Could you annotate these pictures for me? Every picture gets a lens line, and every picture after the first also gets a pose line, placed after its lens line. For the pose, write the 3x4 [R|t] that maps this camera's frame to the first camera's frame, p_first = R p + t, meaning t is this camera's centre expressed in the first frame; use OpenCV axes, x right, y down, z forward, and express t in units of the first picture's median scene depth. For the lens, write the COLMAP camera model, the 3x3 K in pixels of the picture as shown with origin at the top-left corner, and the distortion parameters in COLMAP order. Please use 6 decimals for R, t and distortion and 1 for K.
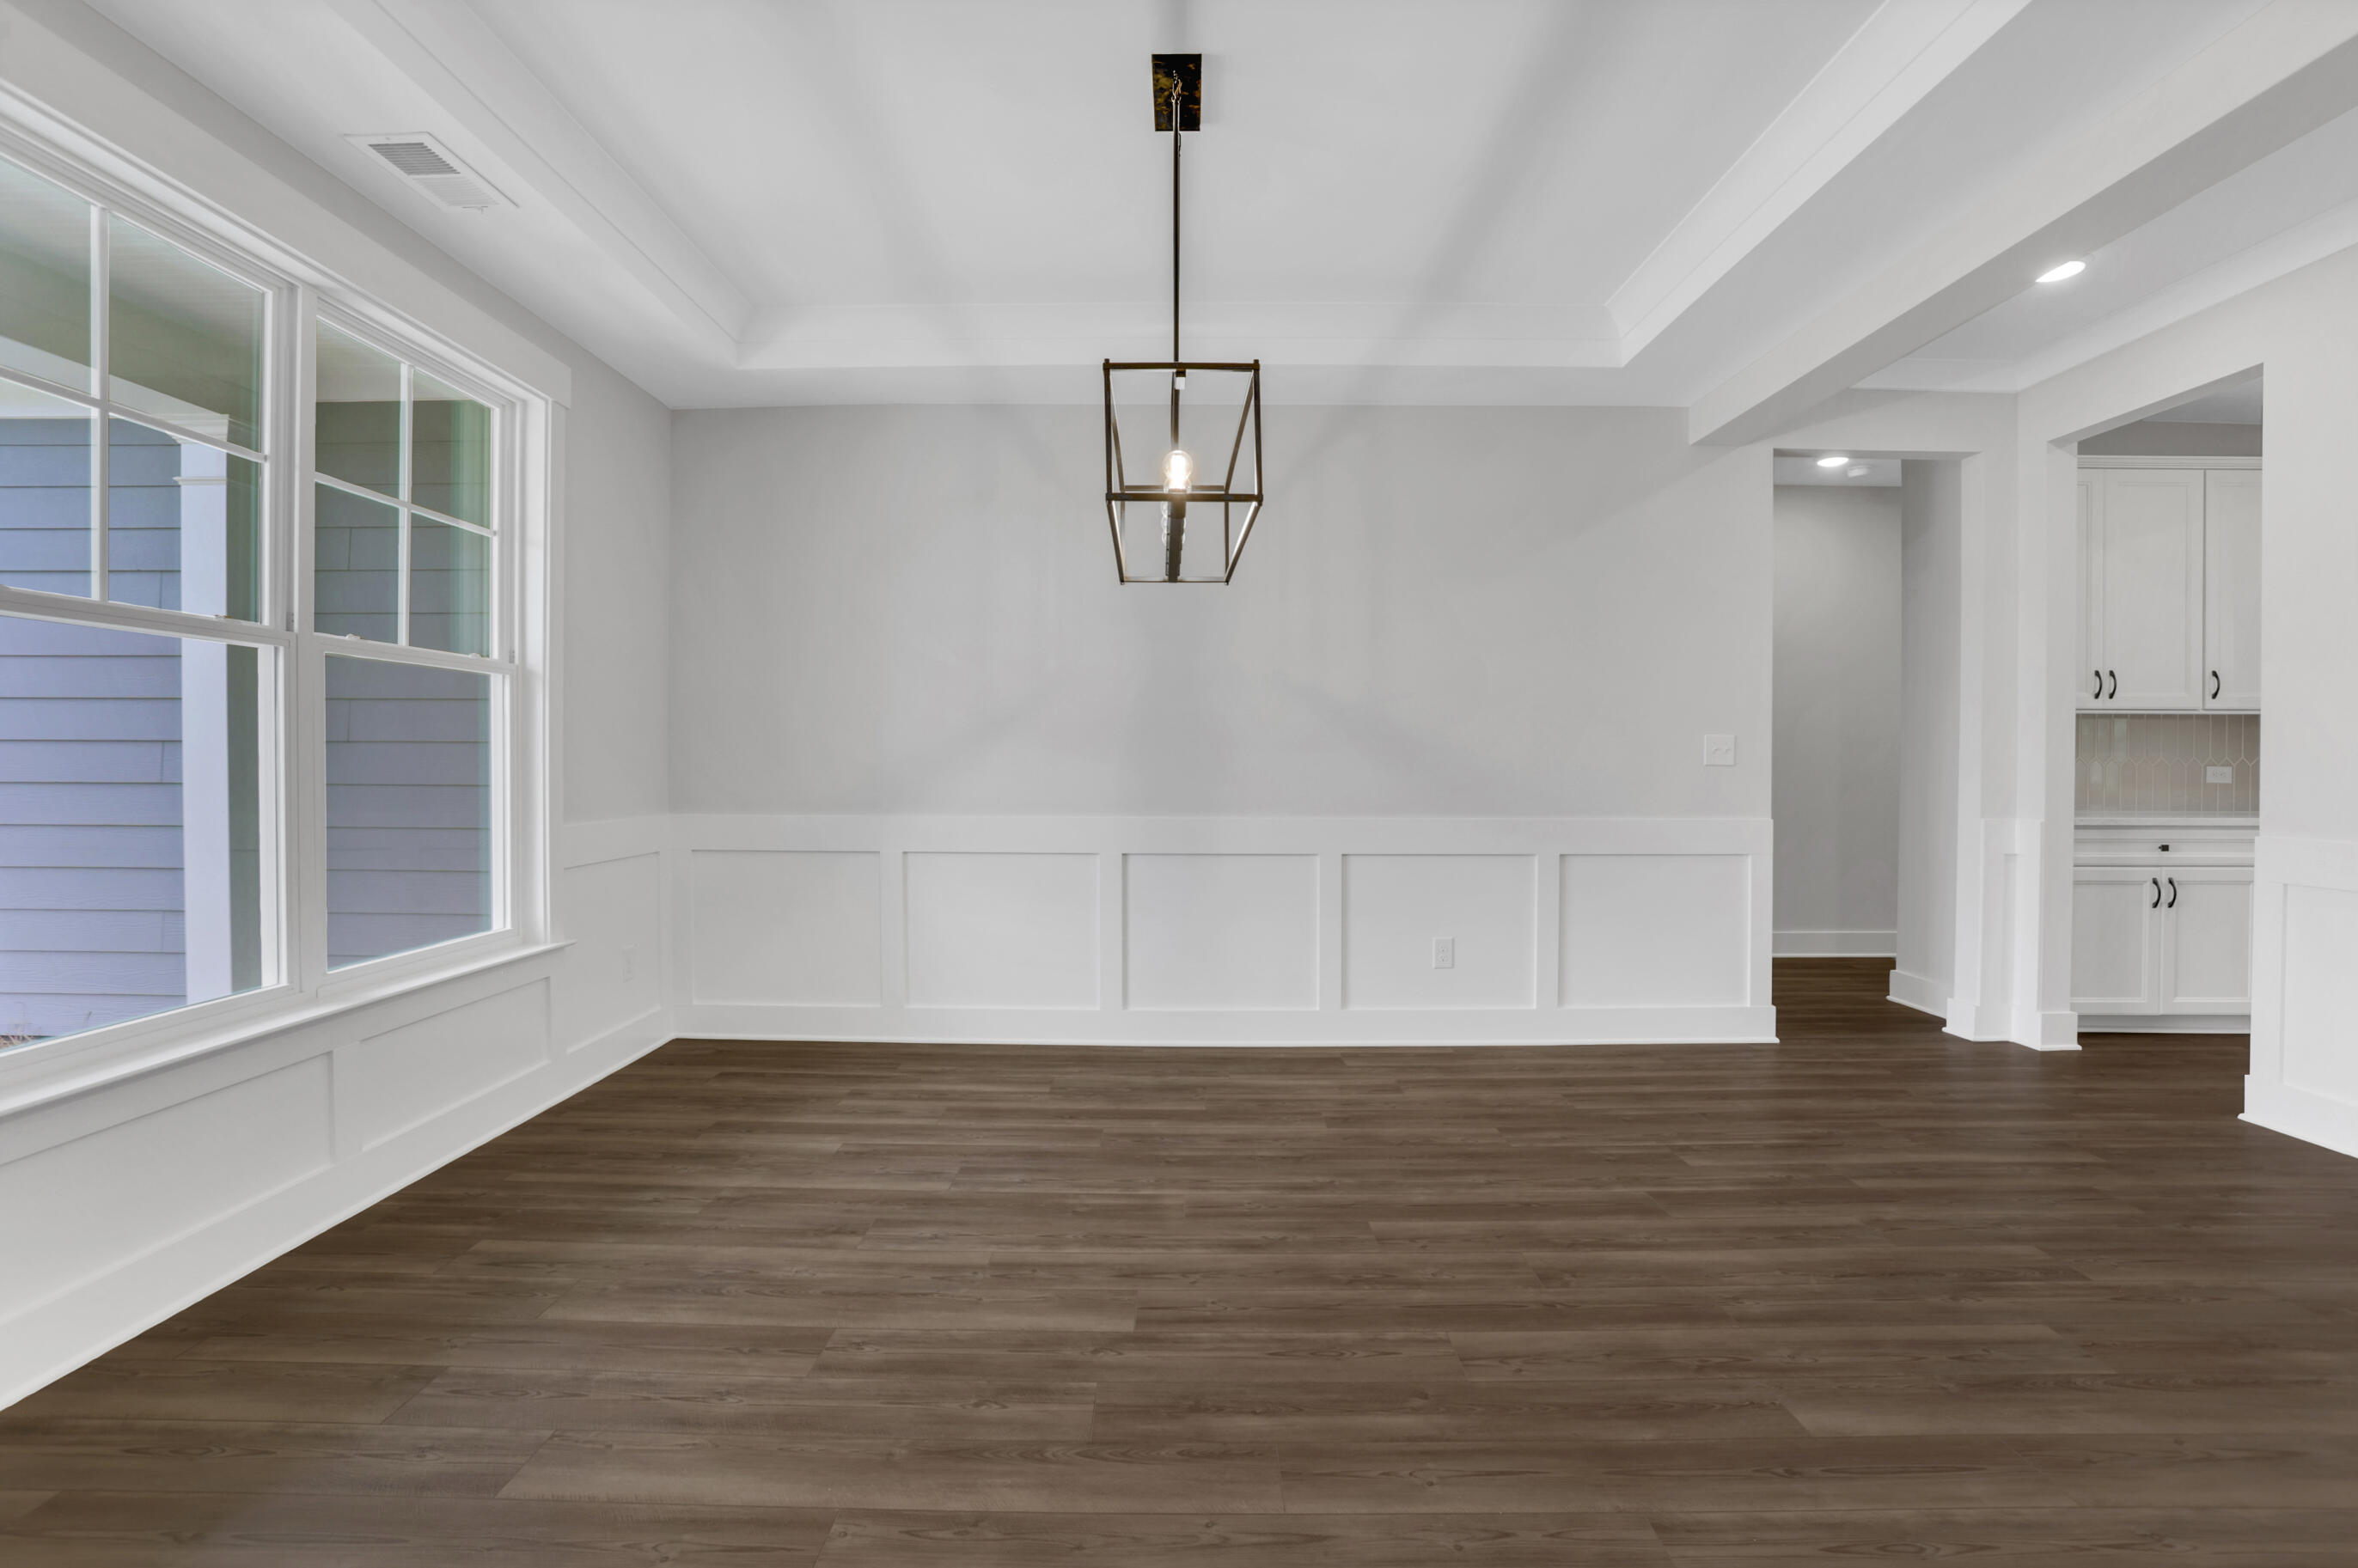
lens RADIAL K [[1122.5, 0, 1169.6], [0, 1122.5, 791.2], [0, 0, 1]] dist [-0.068635, 0.021572]
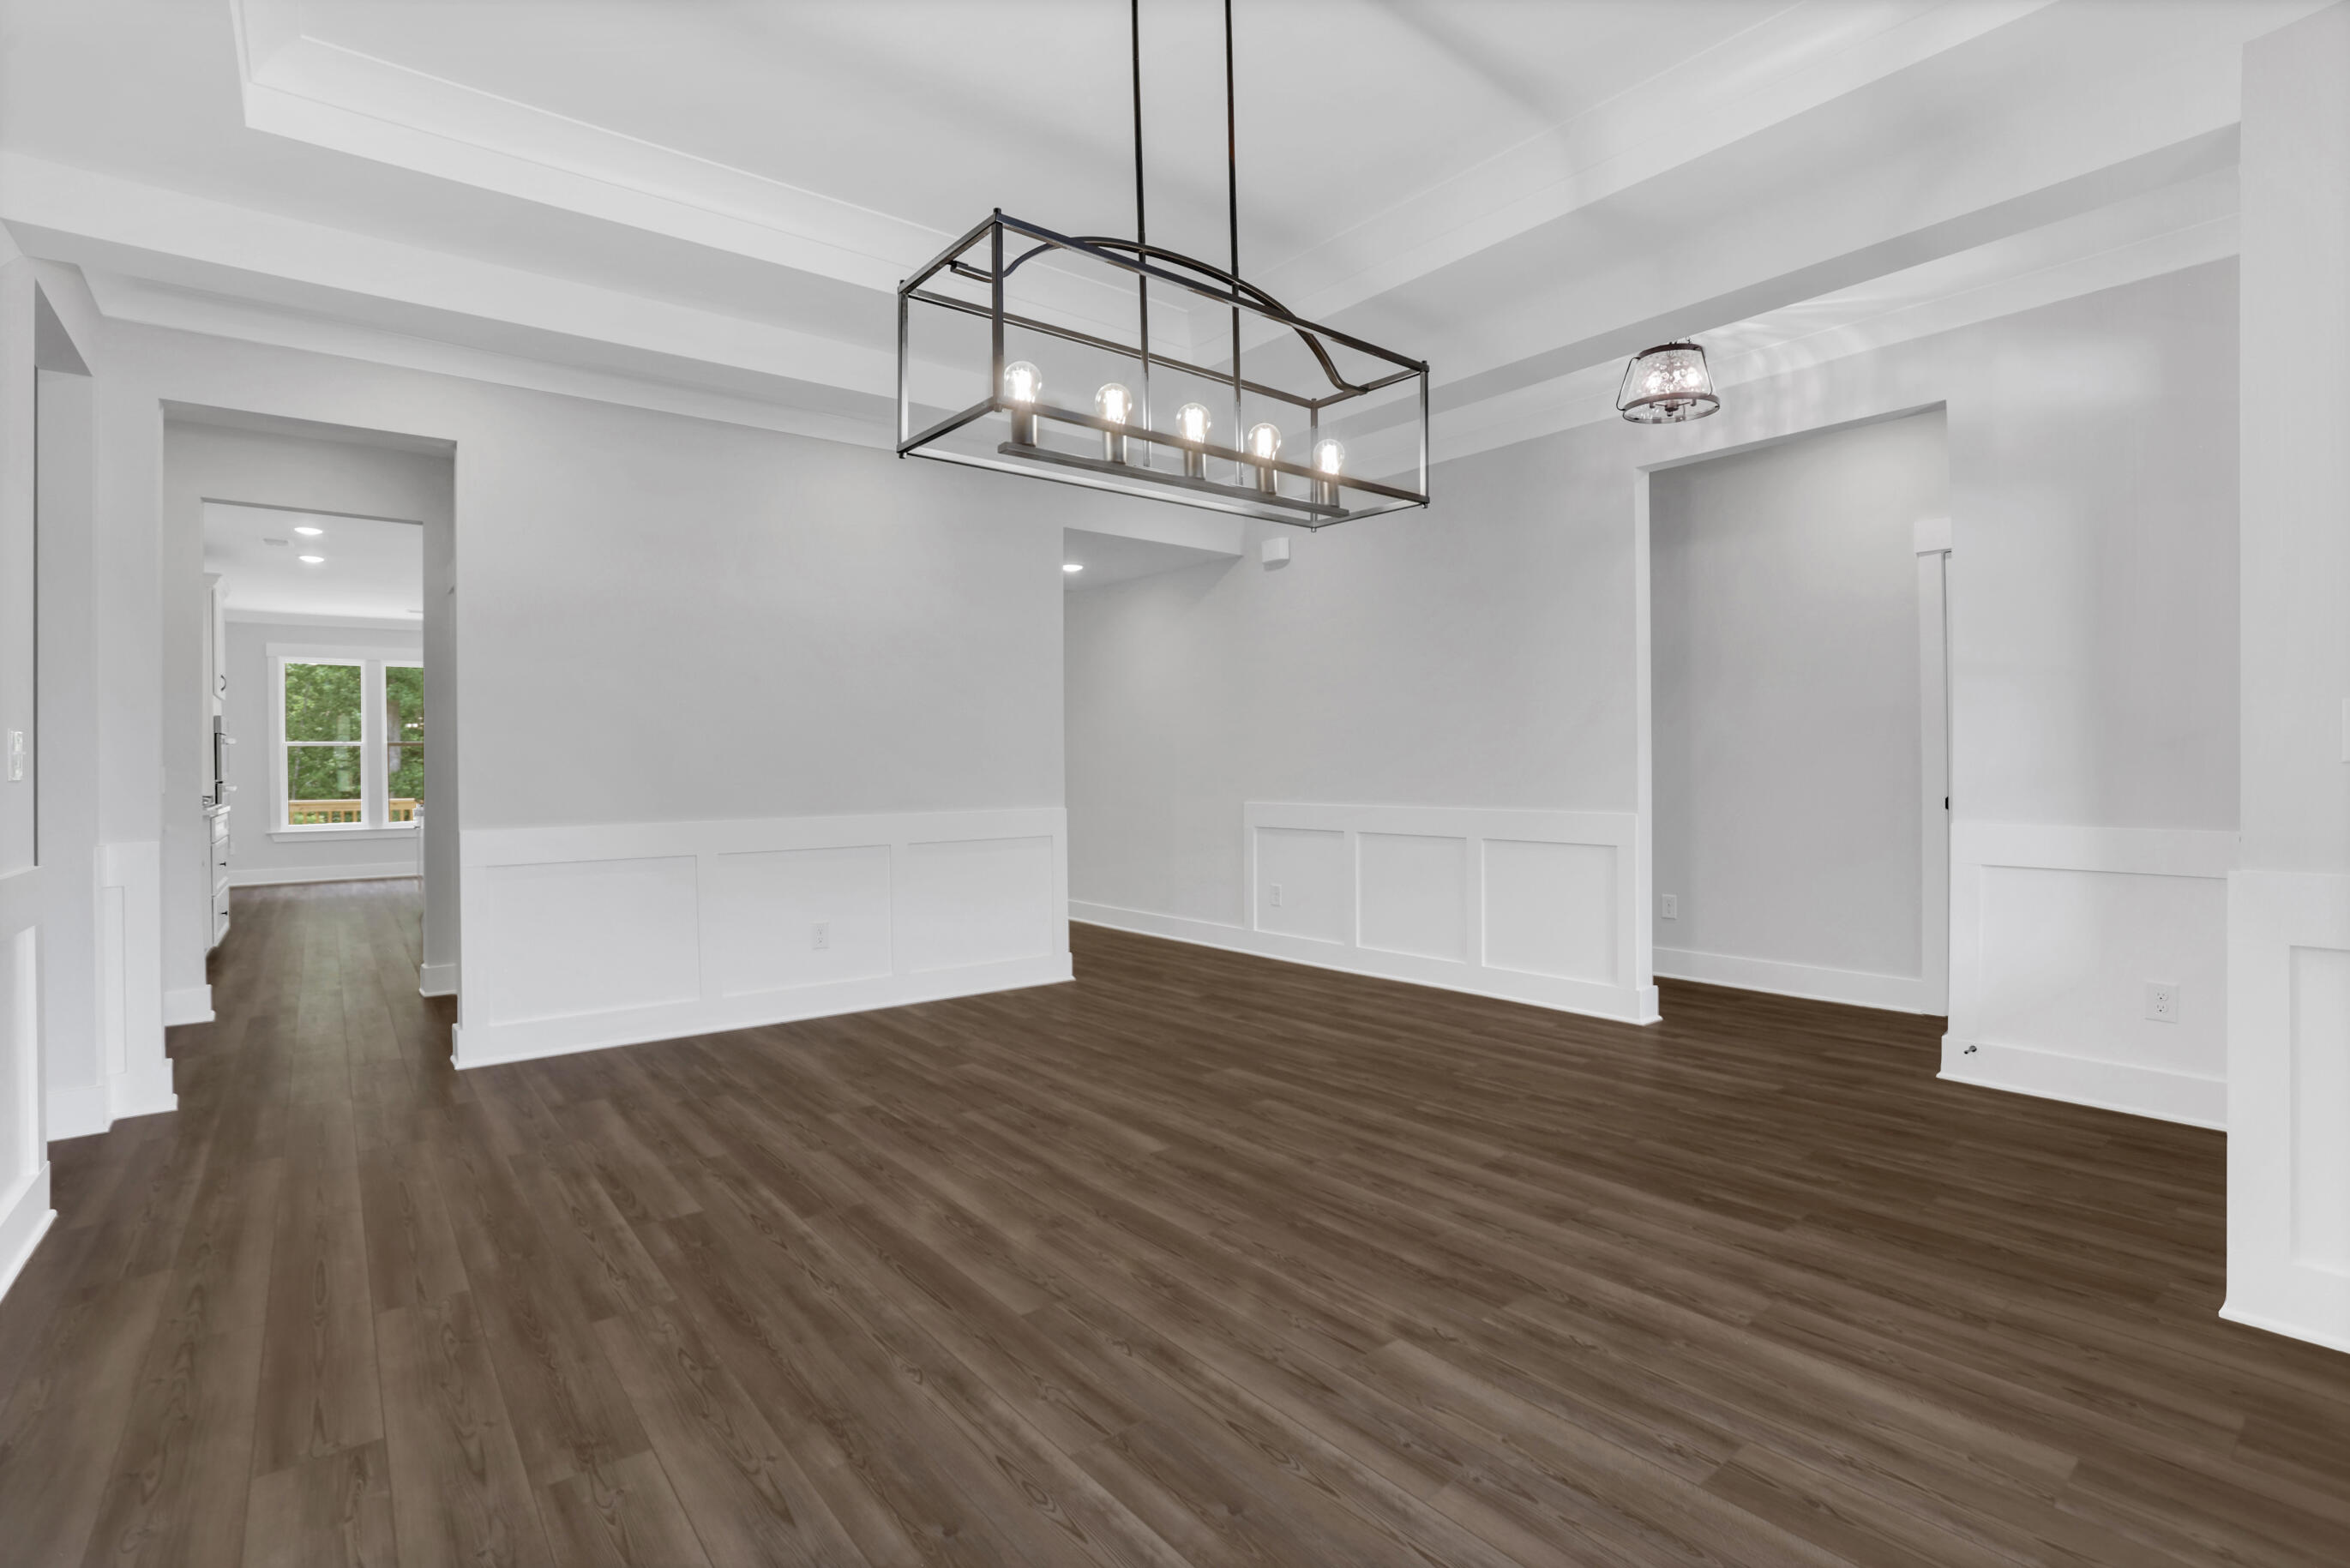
lens RADIAL K [[1118.8, 0, 1170.7], [0, 1118.8, 742.8], [0, 0, 1]] dist [-0.068635, 0.021572]
pose [[-0.641369, 0.020134, 0.766968, -0.650338], [0.027564, 0.999615, -0.003192, -0.044277], [-0.766737, 0.019093, -0.641677, 1.743147]]
